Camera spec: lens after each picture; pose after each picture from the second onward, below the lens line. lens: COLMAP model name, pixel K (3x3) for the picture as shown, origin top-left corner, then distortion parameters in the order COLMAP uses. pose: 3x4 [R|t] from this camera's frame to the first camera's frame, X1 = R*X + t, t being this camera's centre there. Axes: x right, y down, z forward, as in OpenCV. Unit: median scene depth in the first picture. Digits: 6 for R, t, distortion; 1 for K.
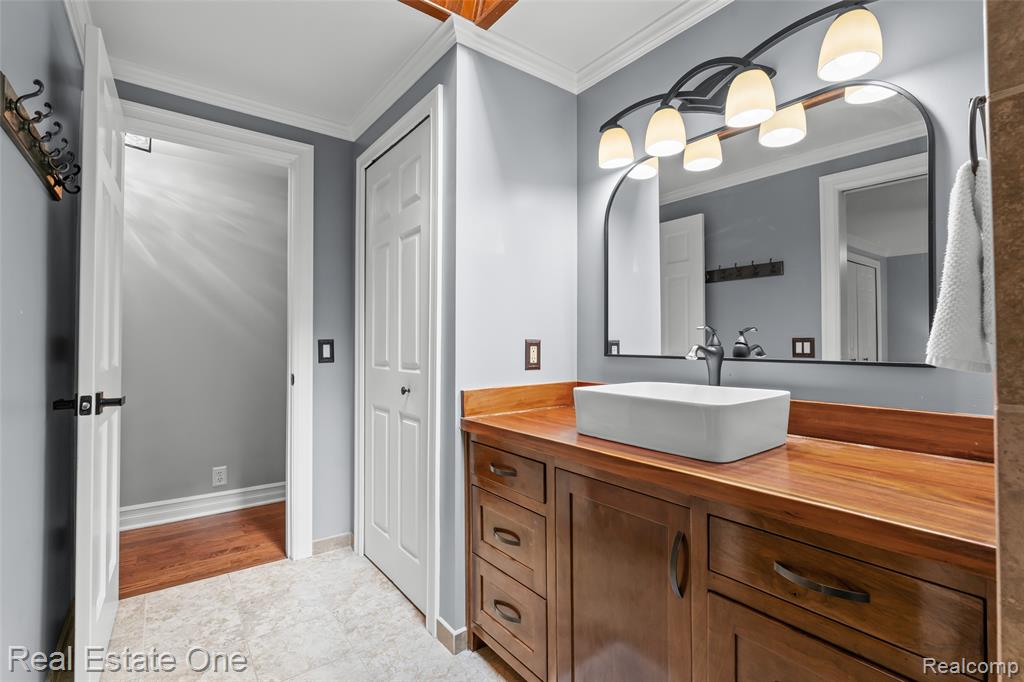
lens RADIAL K [[471.8, 0, 509.0], [0, 471.8, 339.8], [0, 0, 1]] dist [-0.004387, 0.000372]
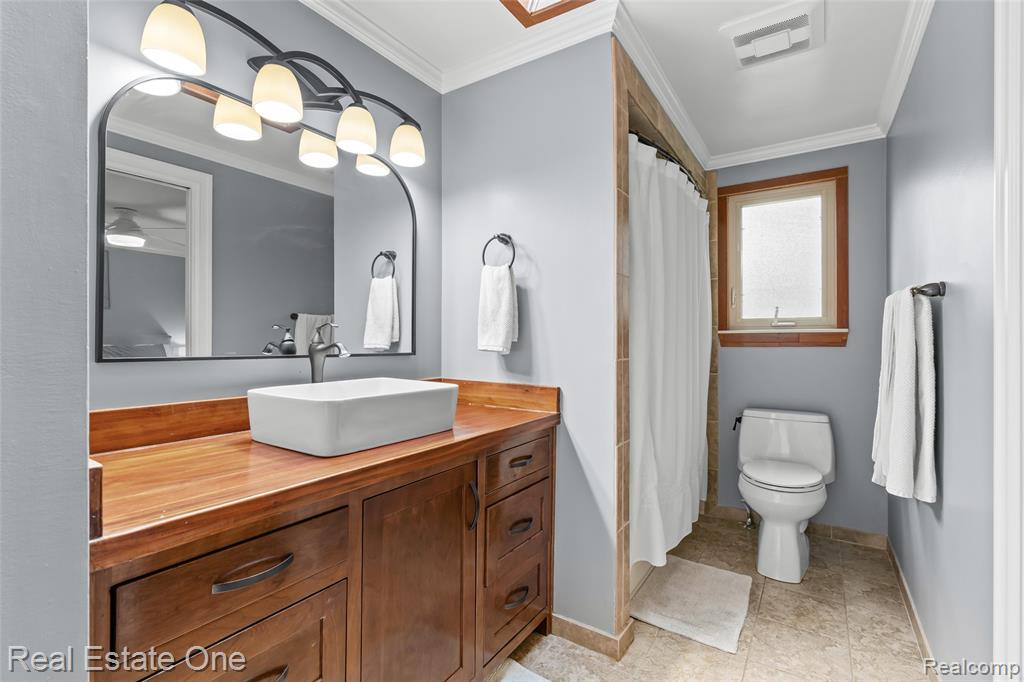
lens RADIAL K [[471.8, 0, 509.0], [0, 471.8, 339.8], [0, 0, 1]] dist [-0.004387, 0.000372]
pose [[-0.327311, -0.003172, 0.944911, -0.706812], [-0.010040, 0.999950, -0.000121, 0.001377], [-0.944863, -0.009527, -0.327326, 1.016496]]
